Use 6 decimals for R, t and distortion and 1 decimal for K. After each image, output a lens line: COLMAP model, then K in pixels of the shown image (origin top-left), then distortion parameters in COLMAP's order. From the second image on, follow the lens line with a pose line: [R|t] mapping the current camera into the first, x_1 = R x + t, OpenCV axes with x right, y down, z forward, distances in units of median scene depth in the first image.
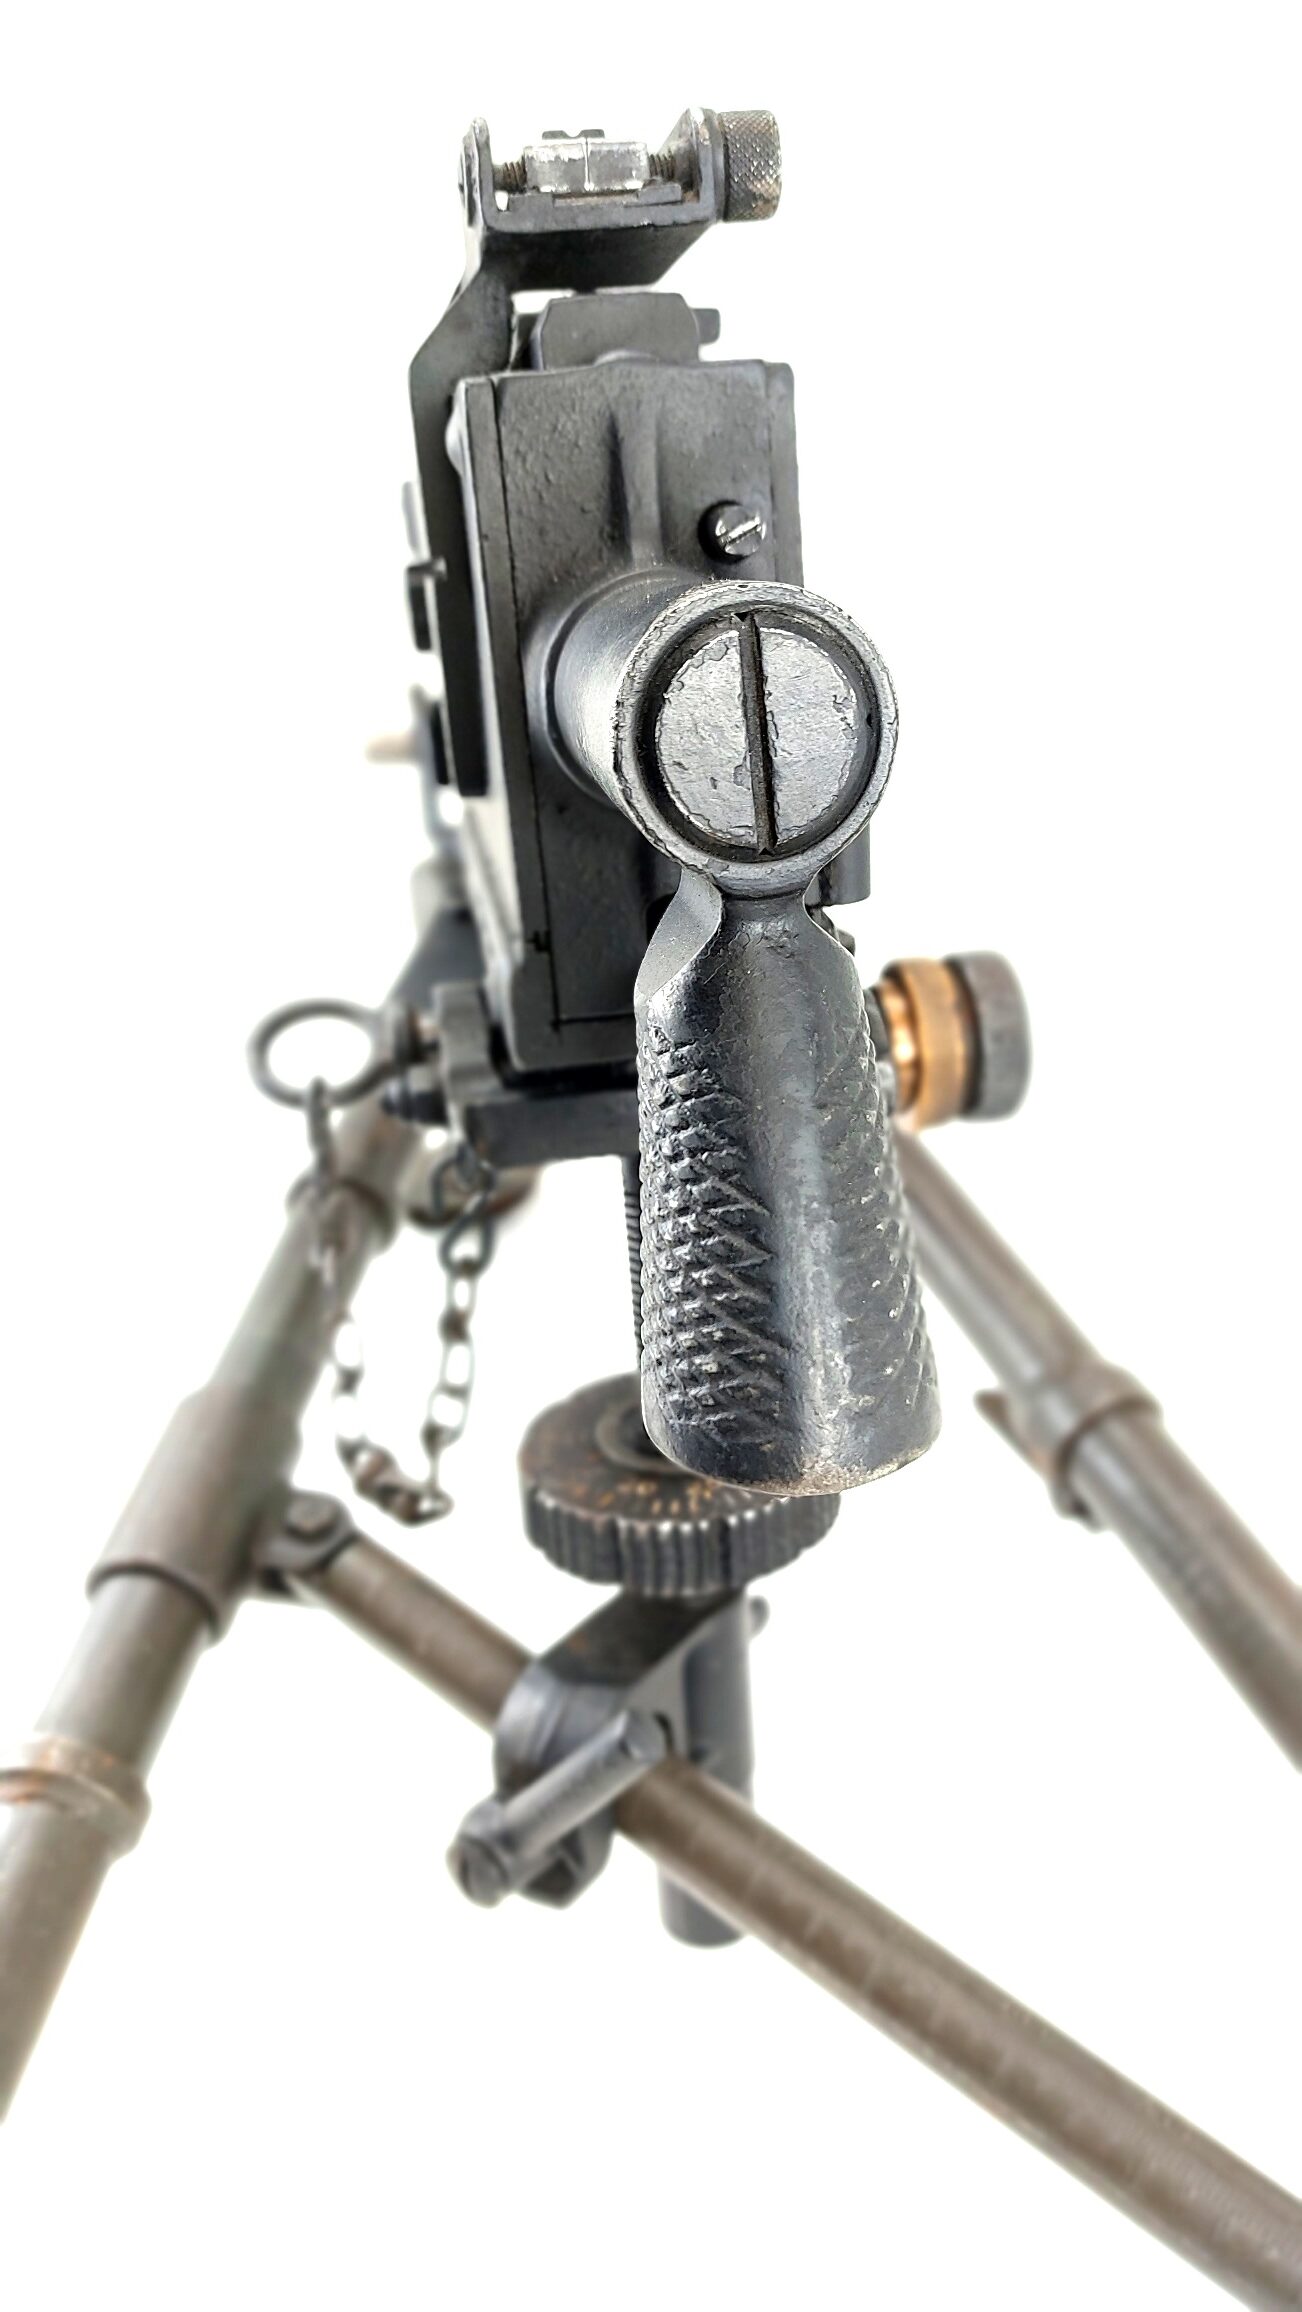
lens RADIAL K [[1633.4, 0, 683.3], [0, 1633.4, 1148.6], [0, 0, 1]] dist [0.083669, -0.173454]
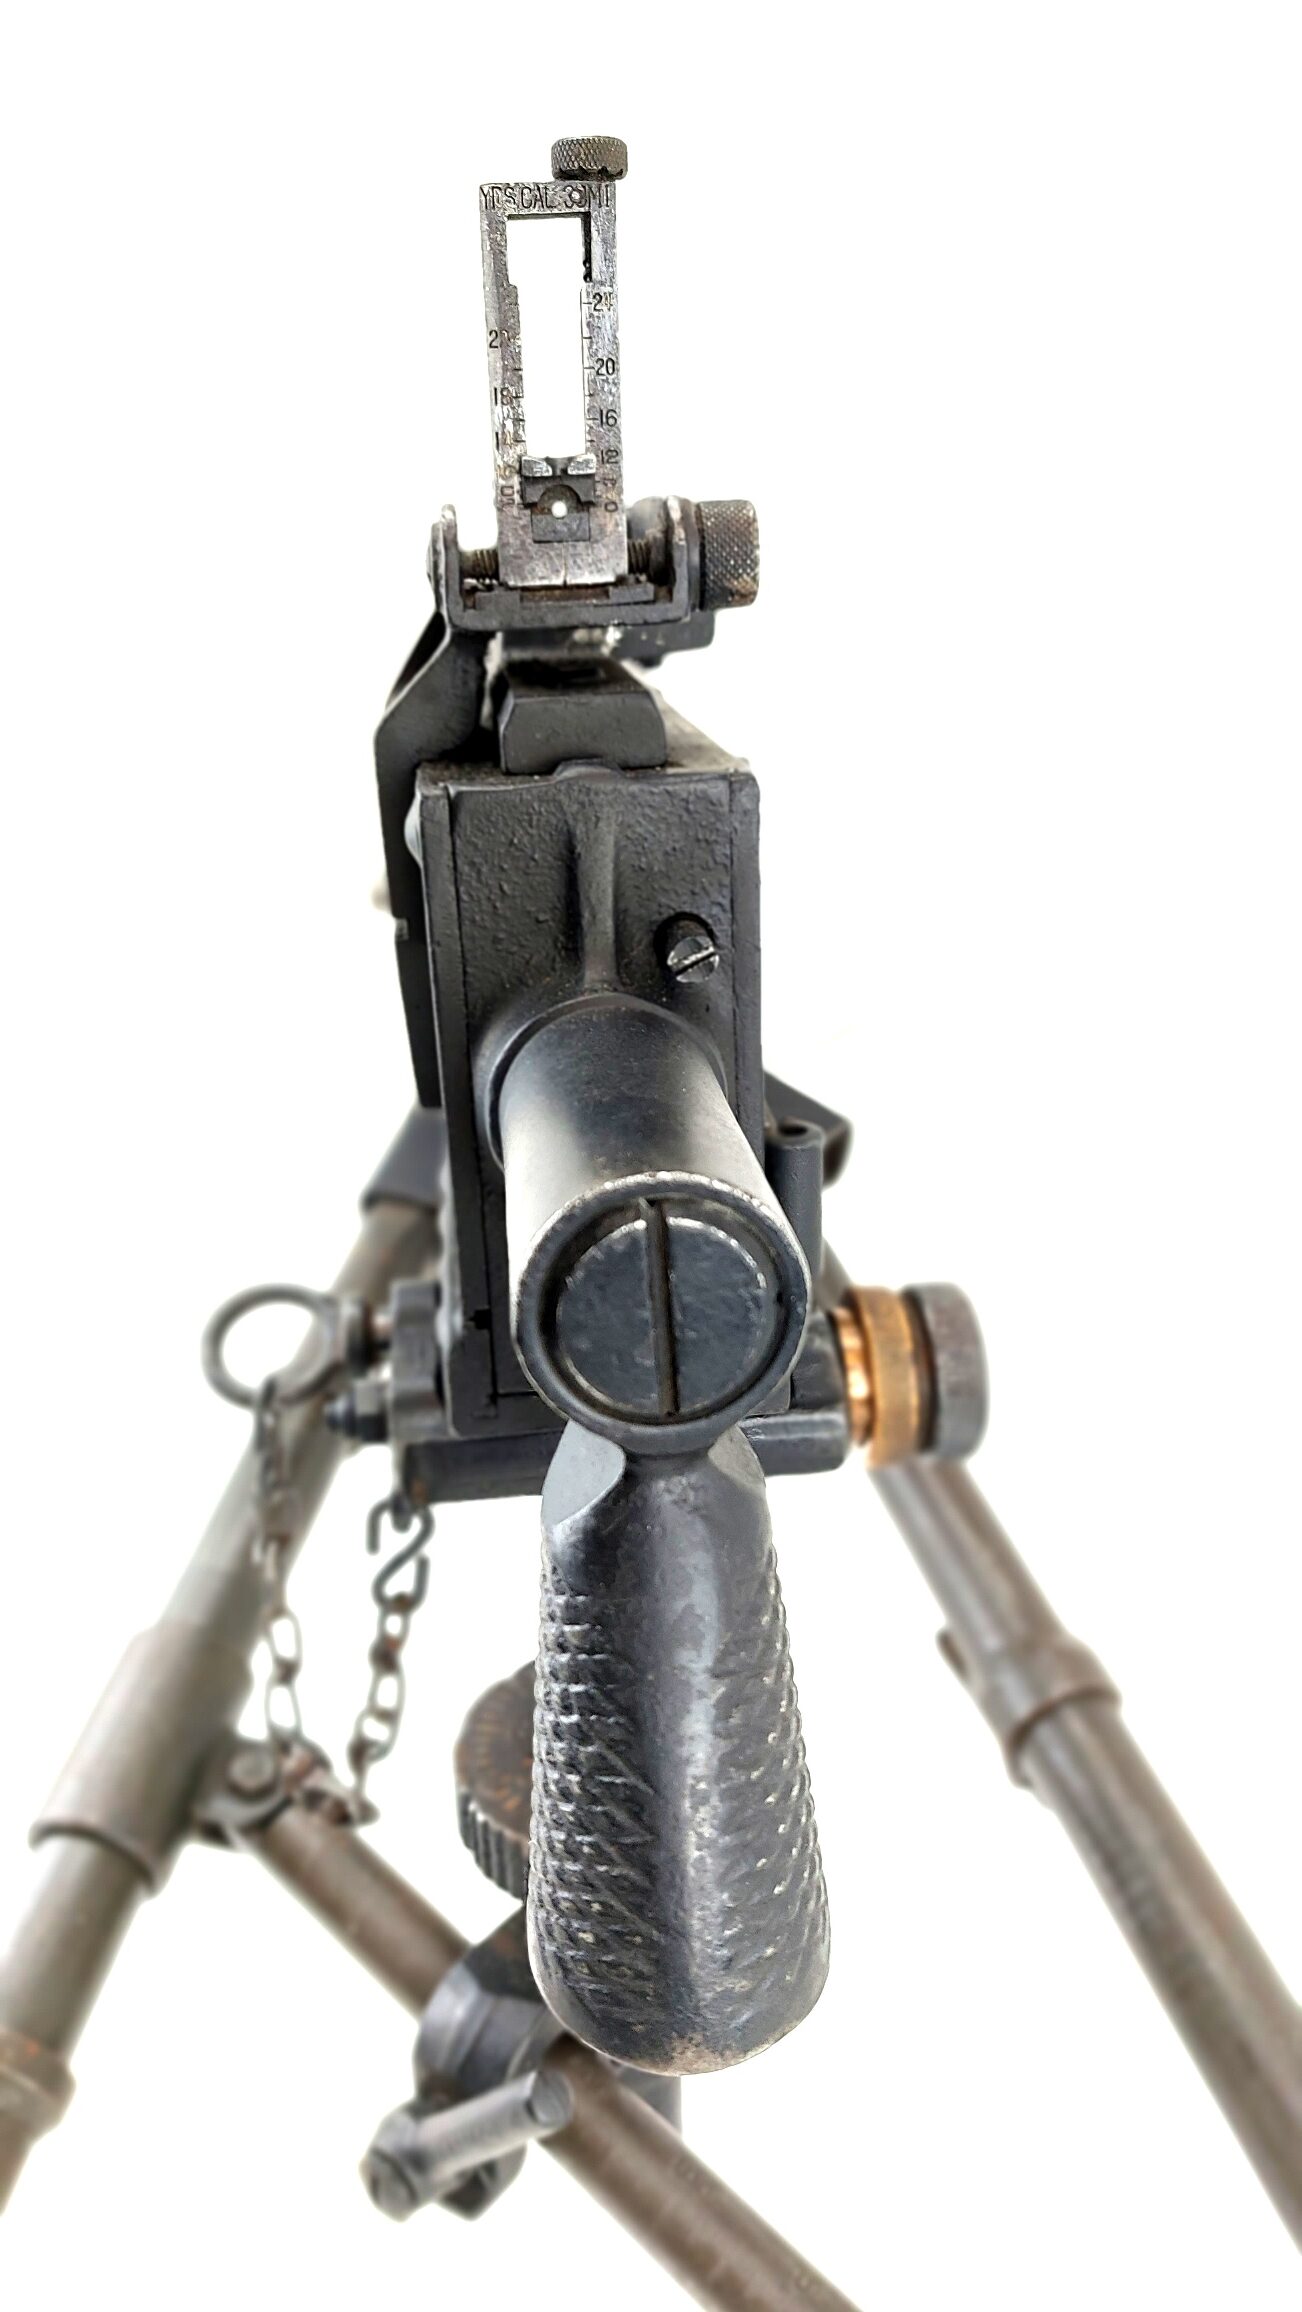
lens RADIAL K [[1629.2, 0, 651.0], [0, 1629.2, 1156.0], [0, 0, 1]] dist [0.092158, -0.155155]
pose [[0.997816, 0.051760, -0.041029, 0.047830], [-0.050556, 0.998275, 0.029866, -0.245709], [0.042504, -0.027726, 0.998711, 0.021223]]
